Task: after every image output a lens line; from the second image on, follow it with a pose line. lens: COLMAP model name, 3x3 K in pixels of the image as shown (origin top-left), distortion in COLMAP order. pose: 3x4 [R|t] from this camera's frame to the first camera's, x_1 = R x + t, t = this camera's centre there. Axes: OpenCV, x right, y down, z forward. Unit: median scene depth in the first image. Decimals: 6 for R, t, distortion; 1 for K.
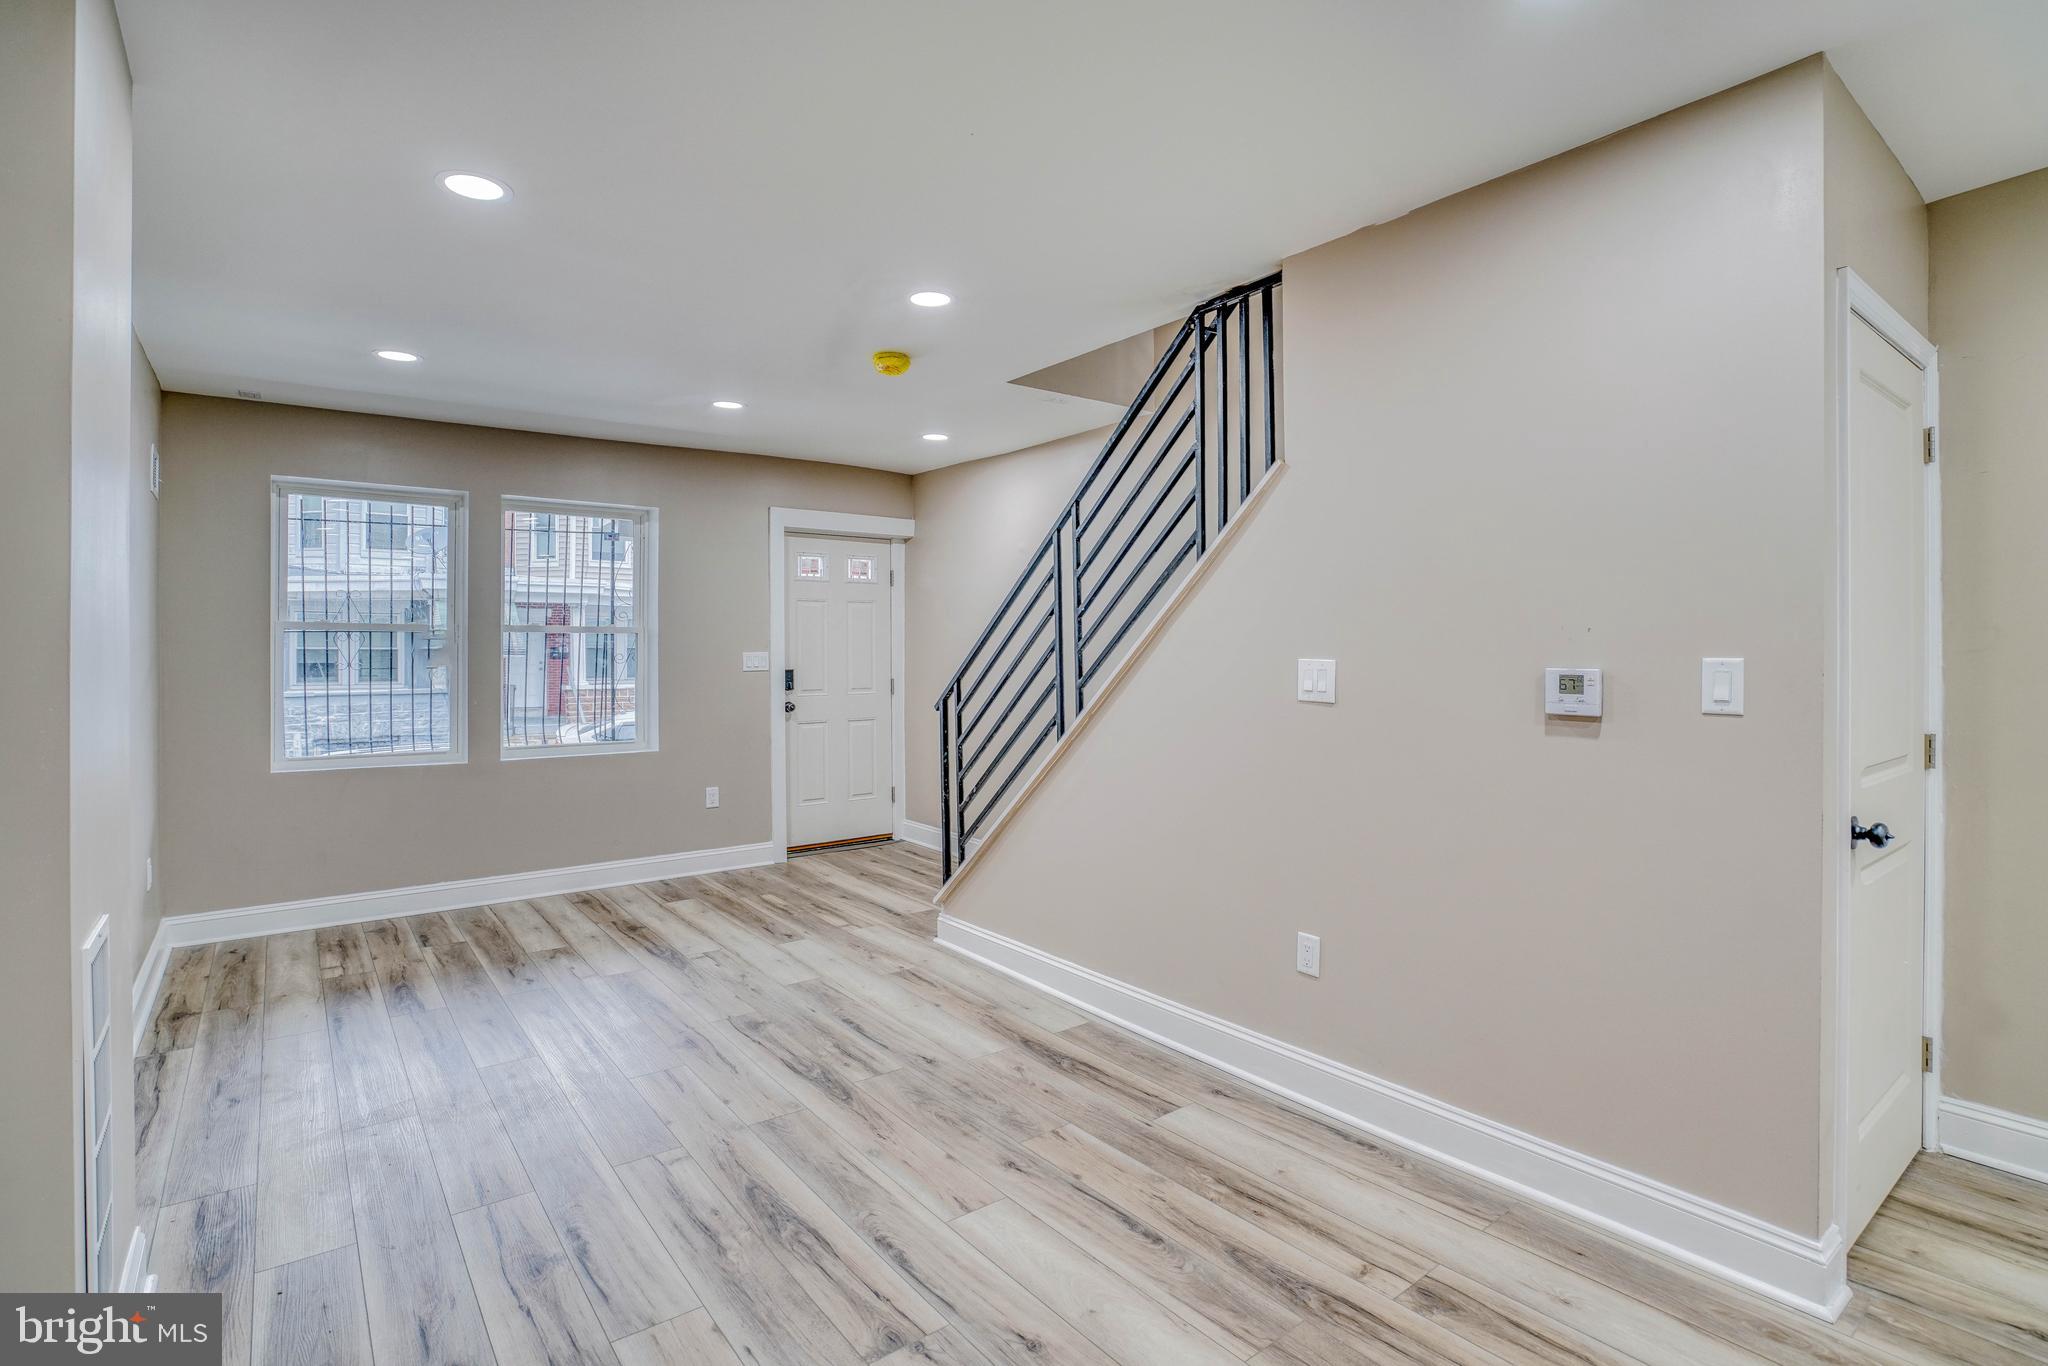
lens RADIAL K [[989.6, 0, 1023.9], [0, 989.6, 651.4], [0, 0, 1]] dist [-0.068624, 0.030295]
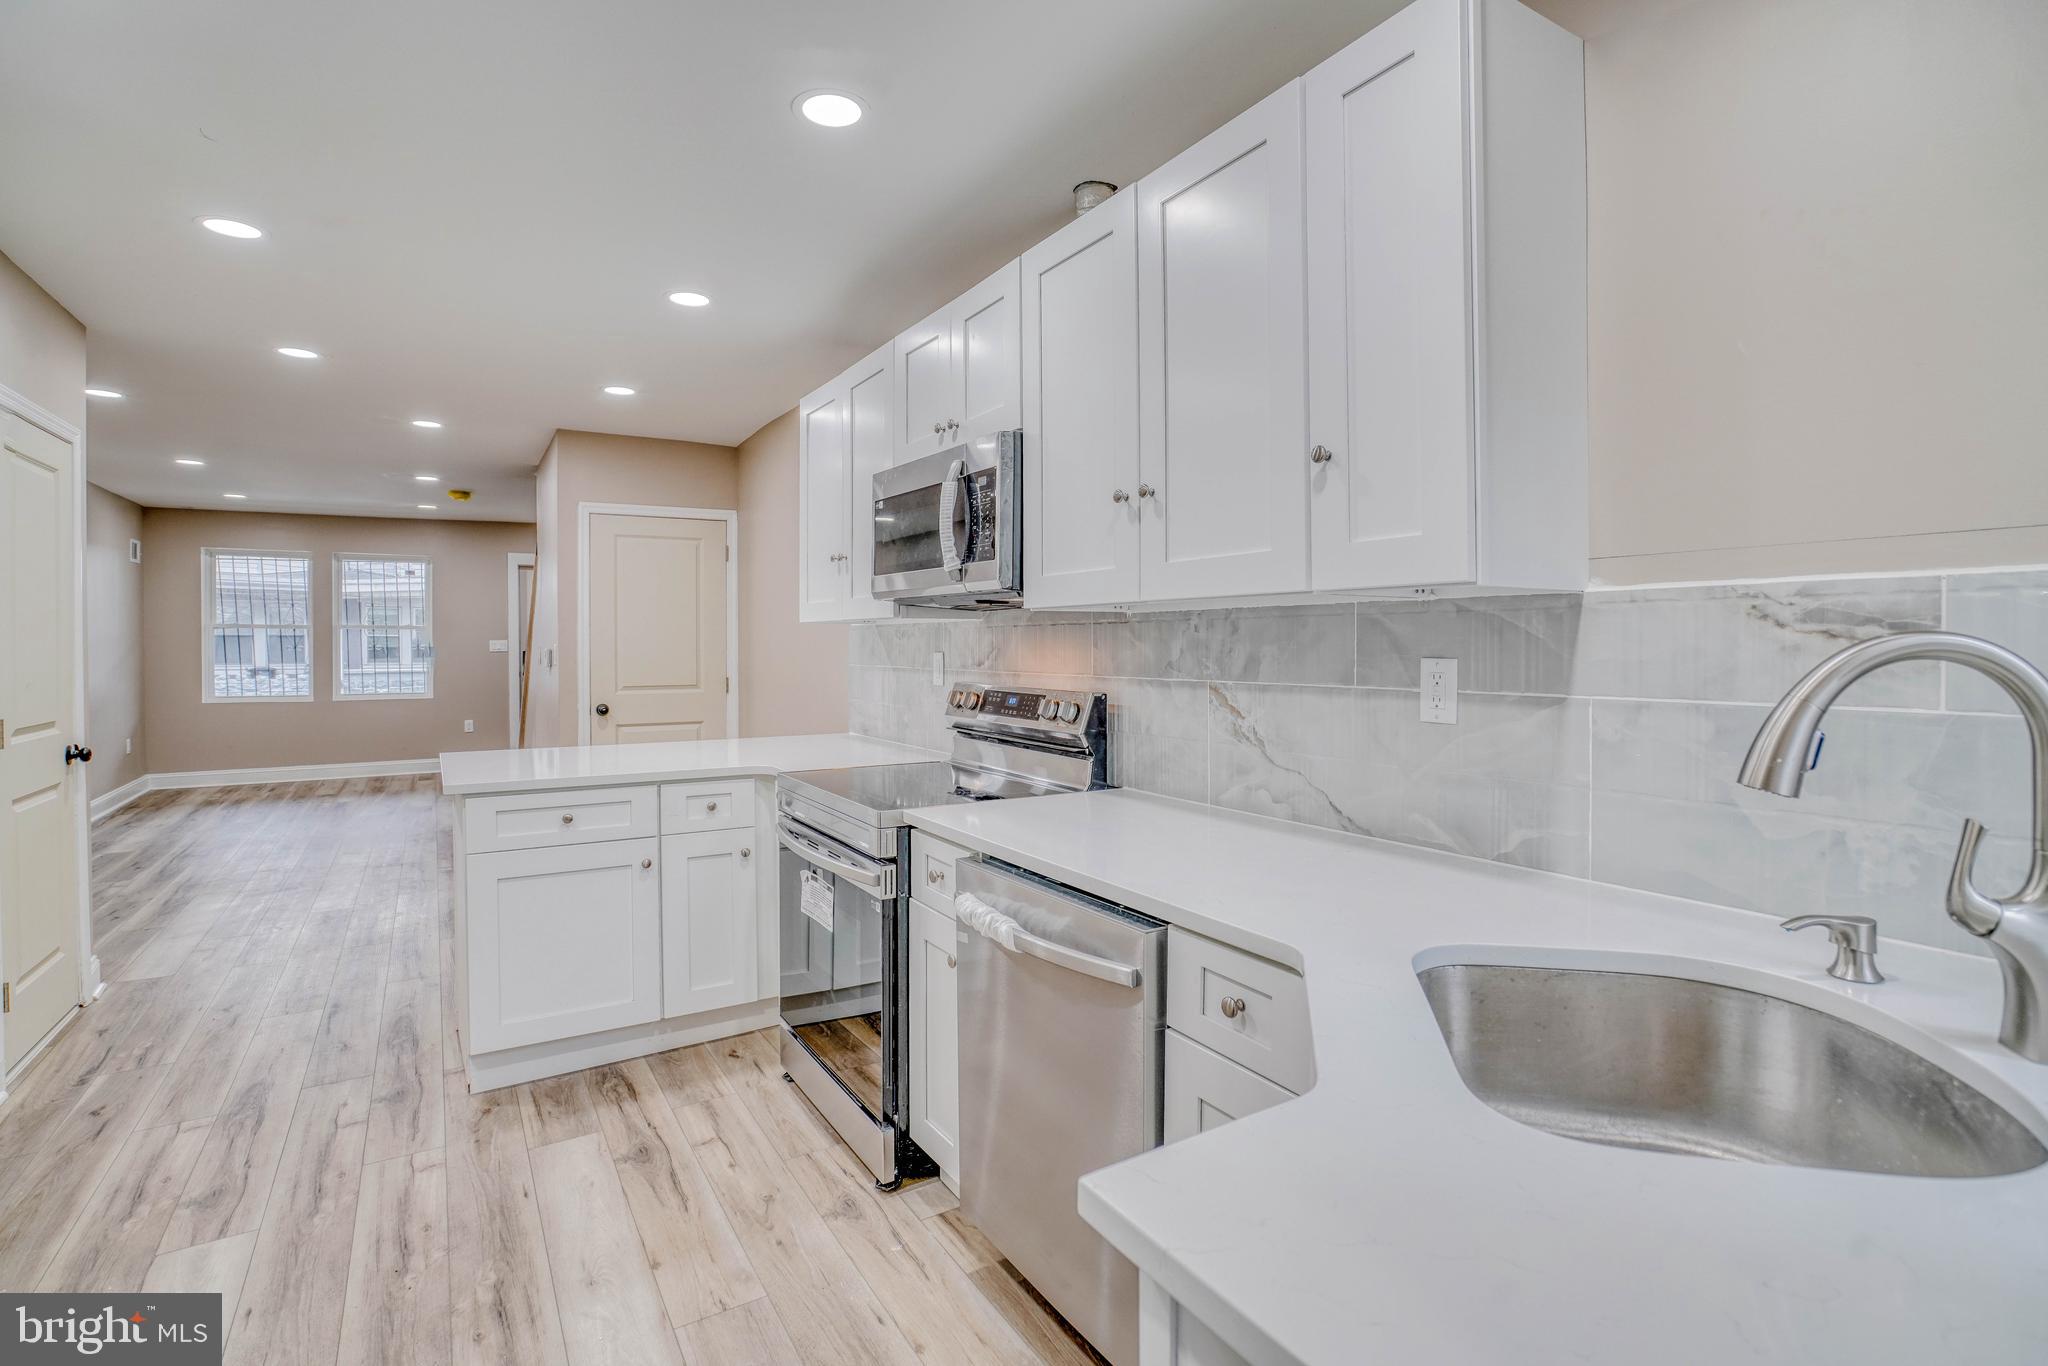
lens RADIAL K [[978.9, 0, 1027.3], [0, 978.9, 656.2], [0, 0, 1]] dist [-0.063761, 0.026031]
pose [[0.994469, 0.005346, -0.104892, 1.103645], [-0.003456, 0.999828, 0.018195, -0.007055], [0.104972, -0.017732, 0.994317, -0.740642]]
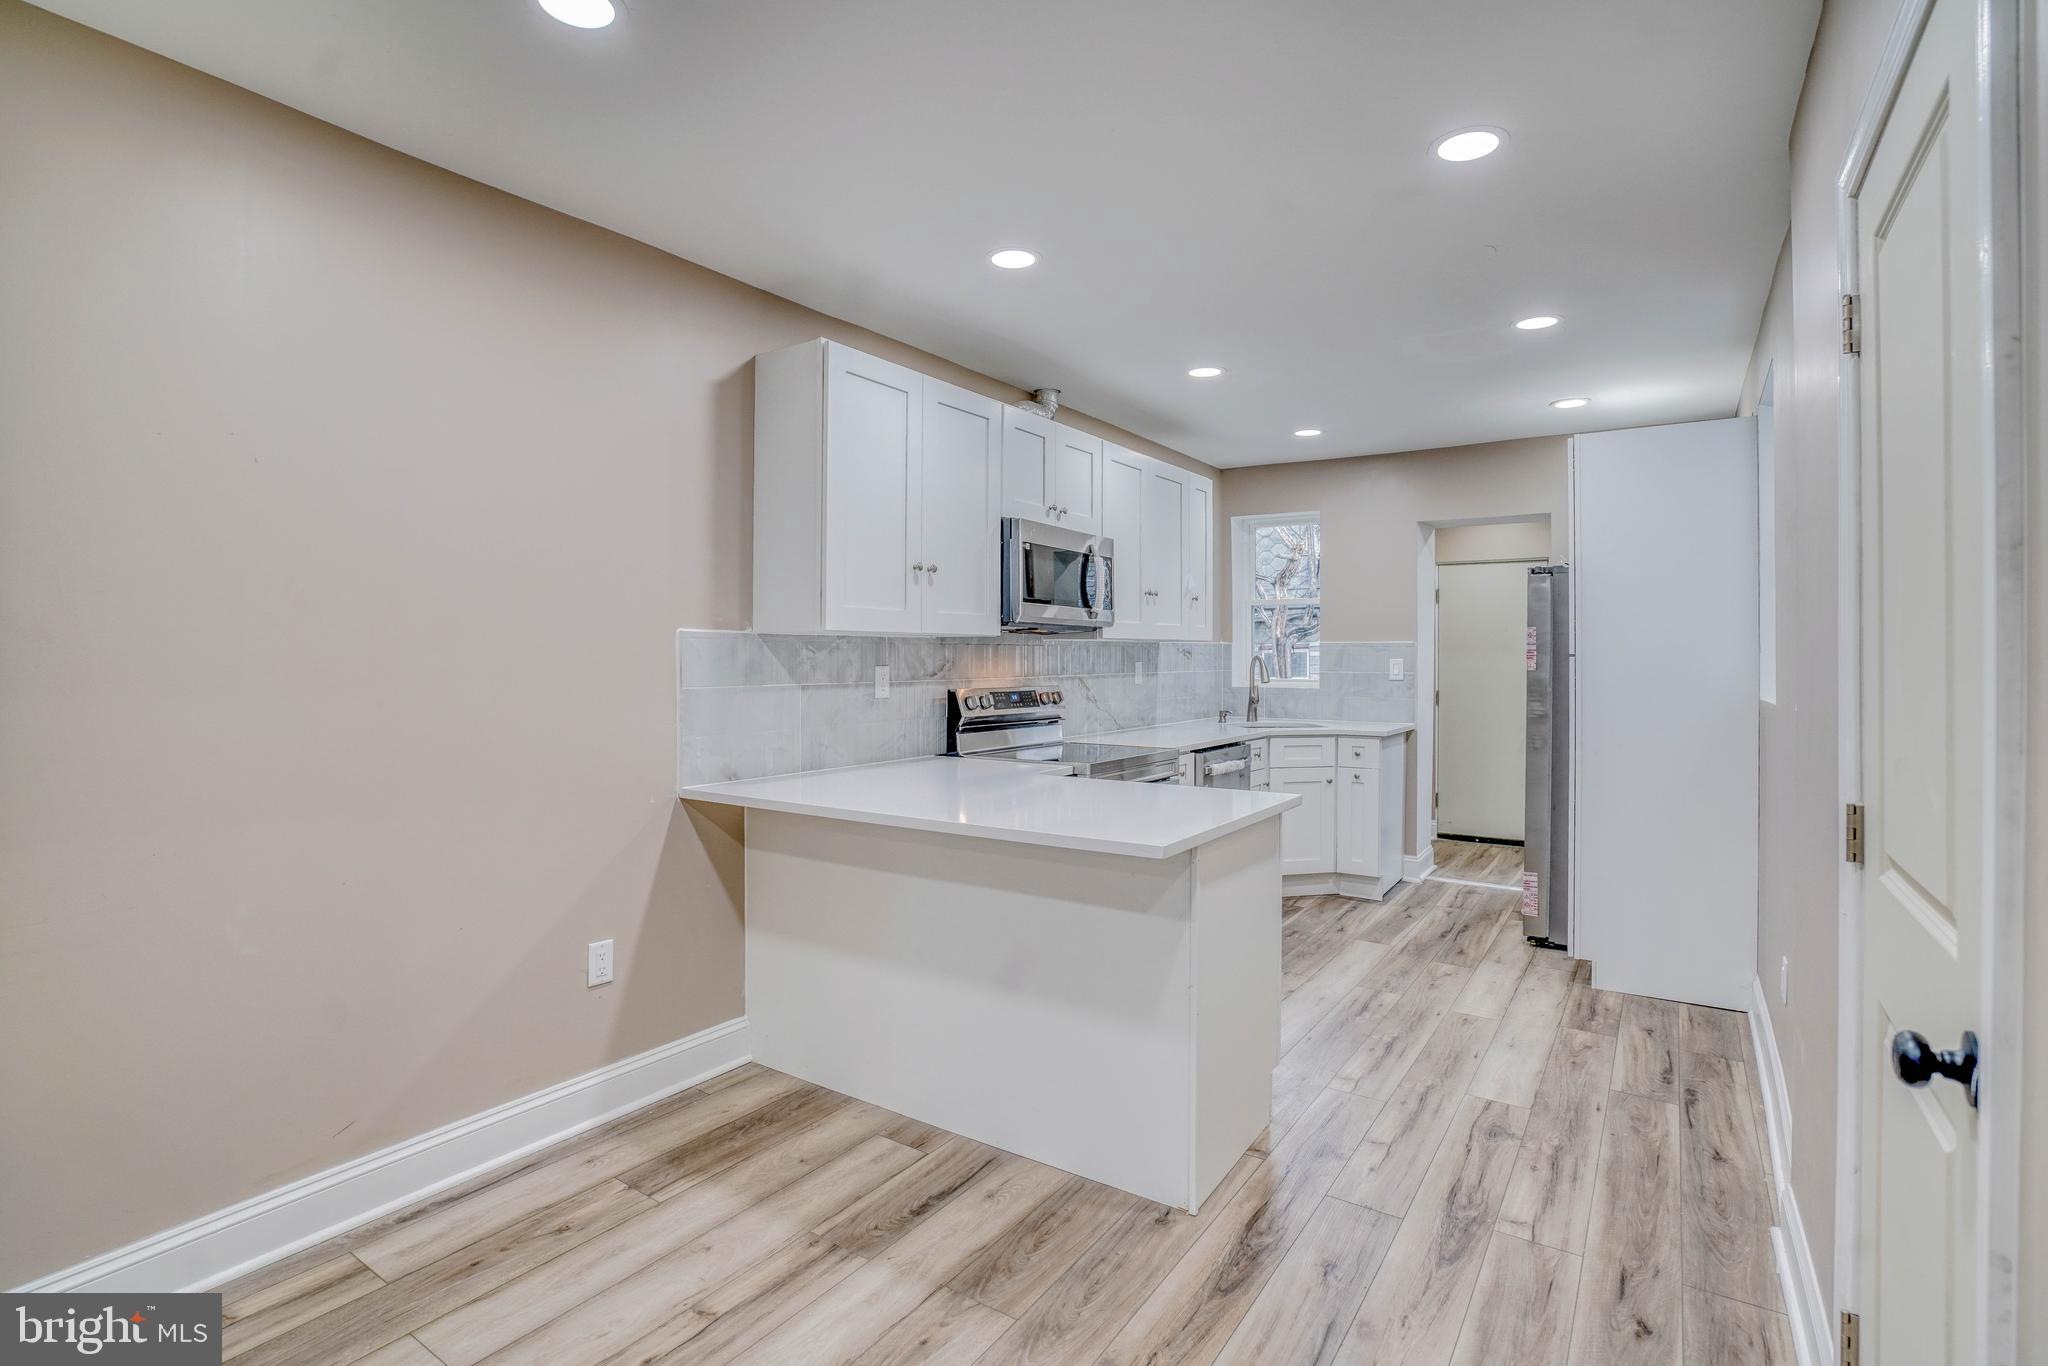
lens RADIAL K [[978.9, 0, 1027.3], [0, 978.9, 656.2], [0, 0, 1]] dist [-0.063761, 0.026031]
pose [[-0.315076, 0.004681, 0.949055, 0.101338], [-0.003425, 0.999976, -0.006069, 0.001087], [-0.949060, -0.005163, -0.315052, 0.216457]]
